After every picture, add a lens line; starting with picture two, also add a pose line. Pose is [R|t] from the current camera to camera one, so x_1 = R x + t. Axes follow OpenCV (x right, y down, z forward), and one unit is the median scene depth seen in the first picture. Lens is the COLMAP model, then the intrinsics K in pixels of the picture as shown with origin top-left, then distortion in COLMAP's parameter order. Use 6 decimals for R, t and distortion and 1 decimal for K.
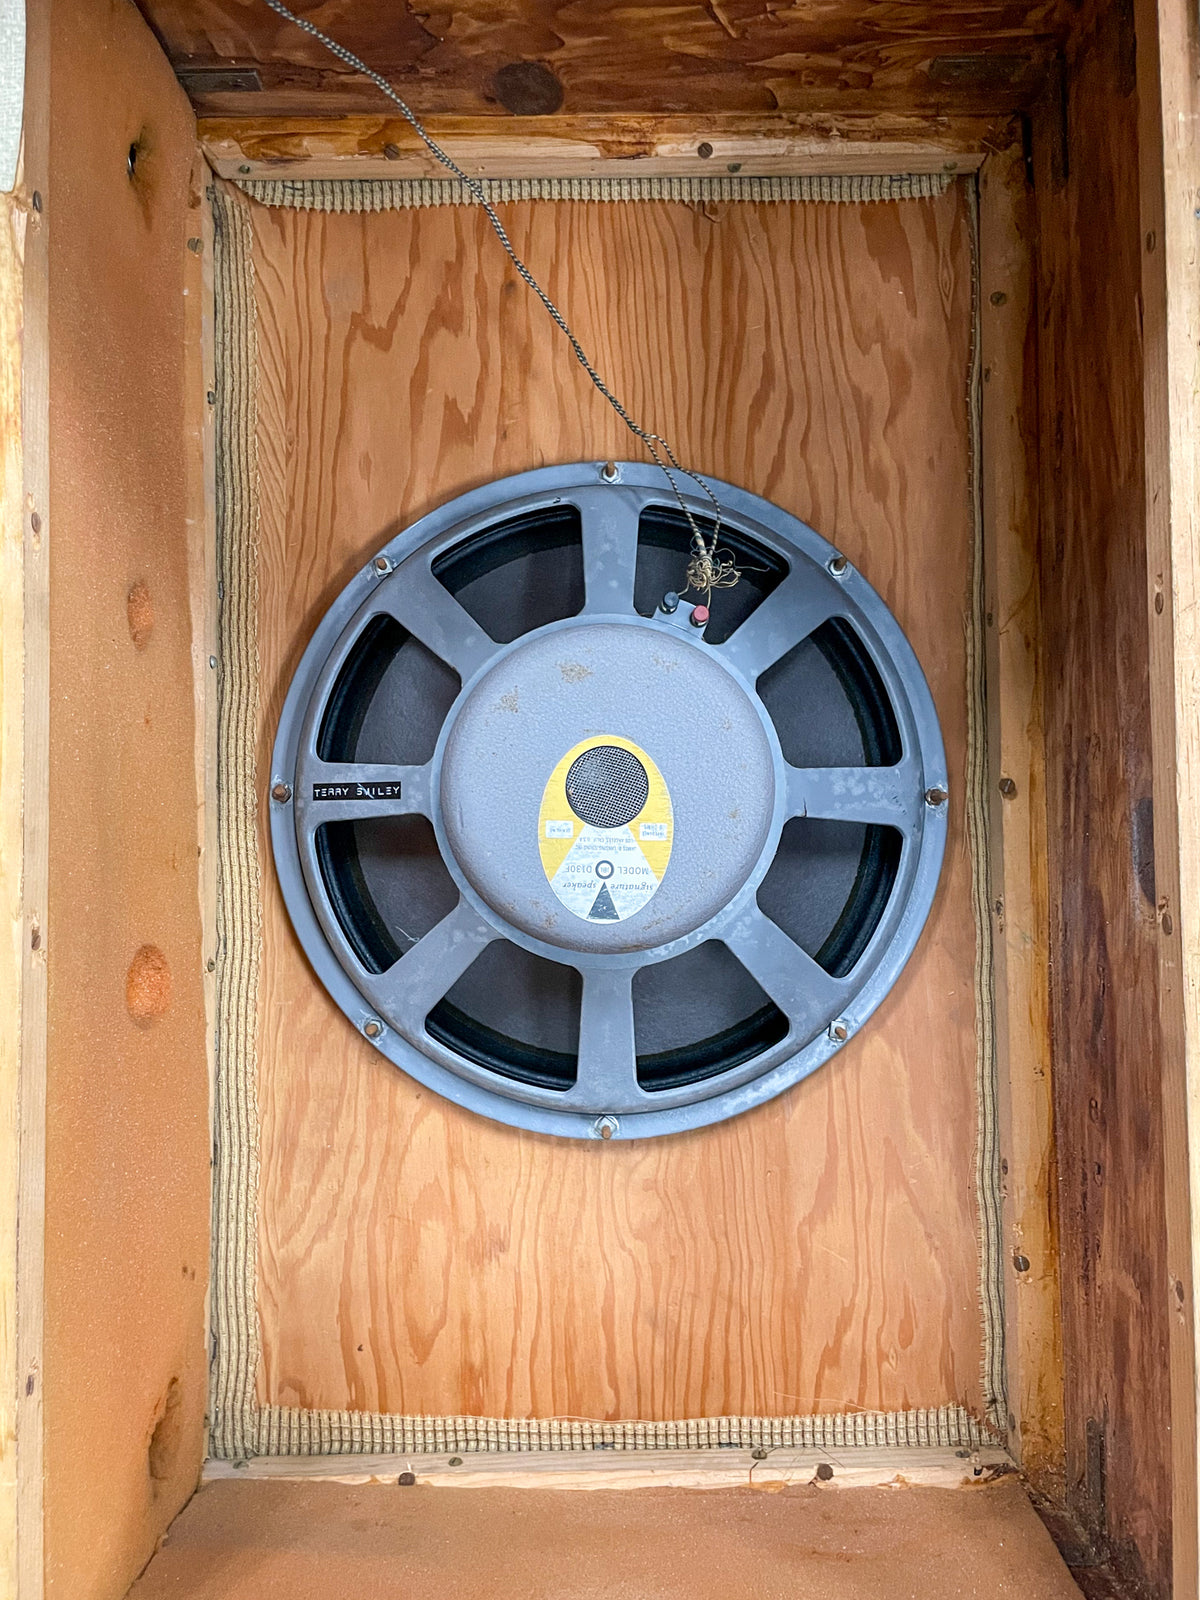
lens RADIAL K [[1282.0, 0, 600.5], [0, 1282.0, 800.2], [0, 0, 1]] dist [0.068700, -0.116888]
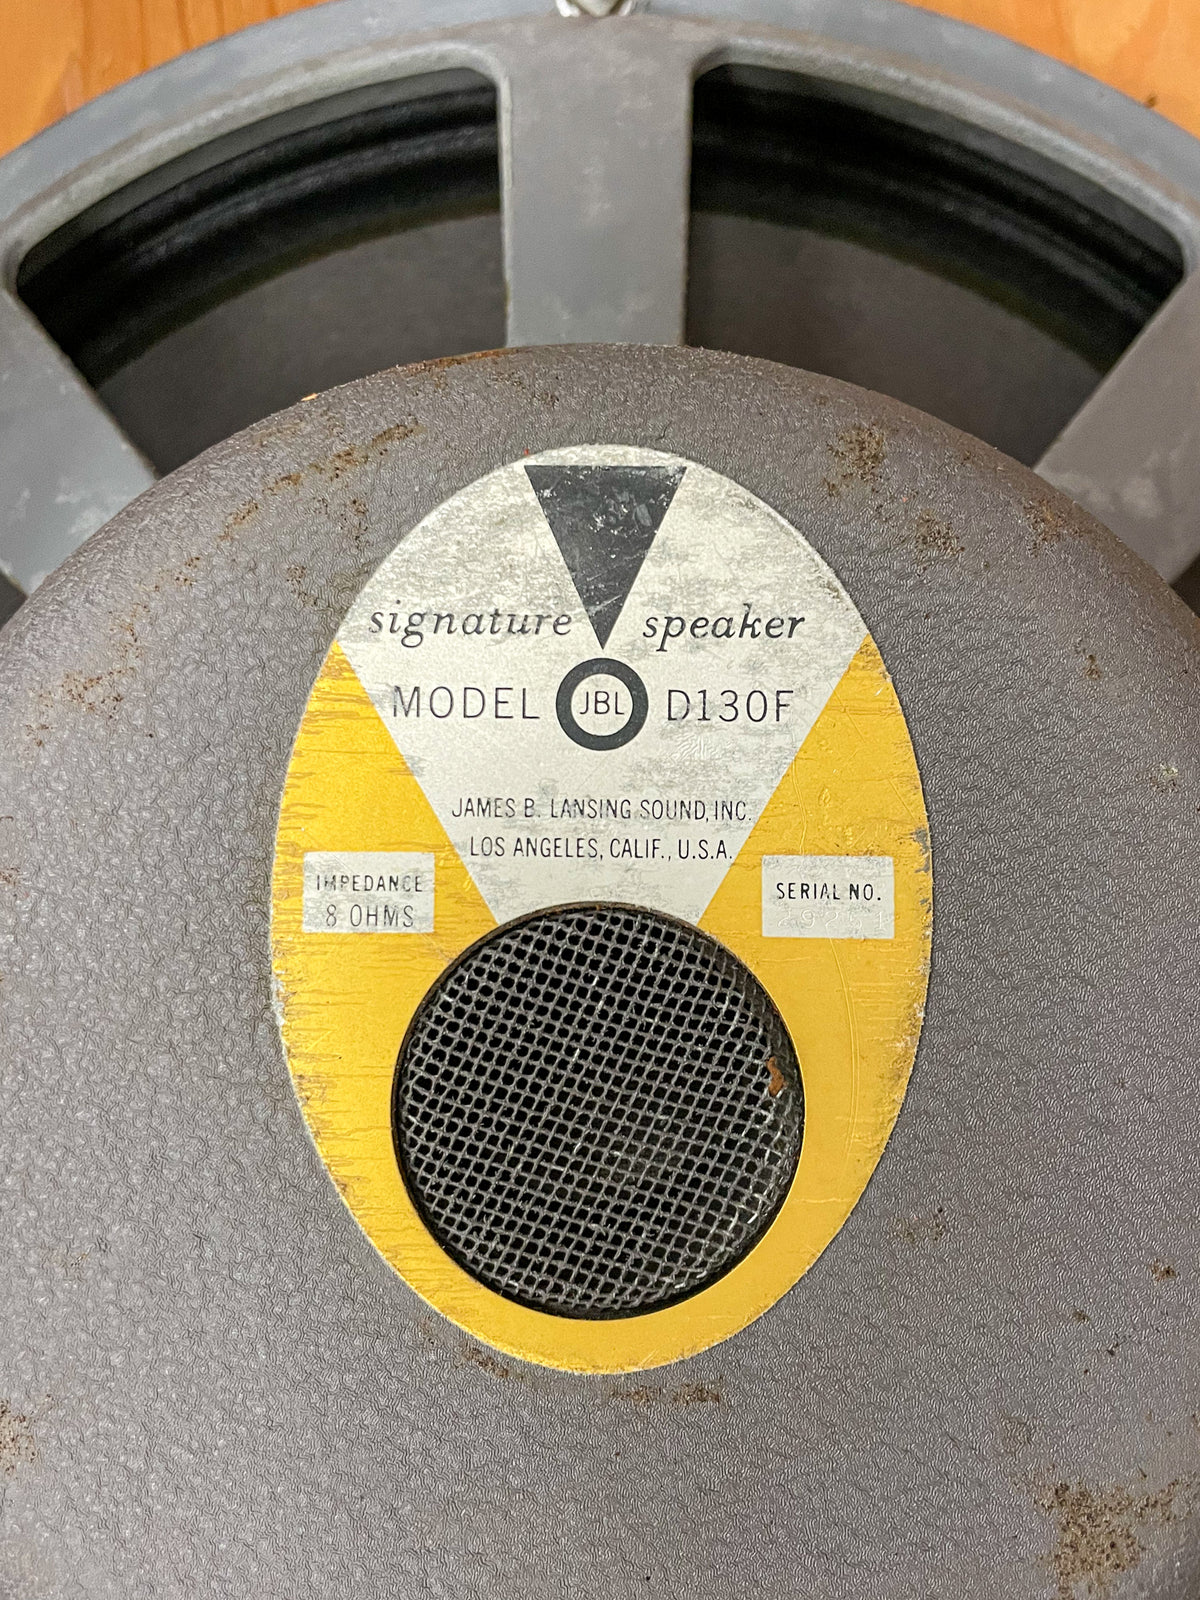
lens RADIAL K [[1282.0, 0, 598.6], [0, 1282.0, 799.9], [0, 0, 1]] dist [0.068700, -0.116888]
pose [[-0.999177, 0.021677, 0.034292, -0.003032], [-0.018564, -0.995892, 0.088624, 0.020529], [0.036072, 0.087915, 0.995475, 0.795228]]
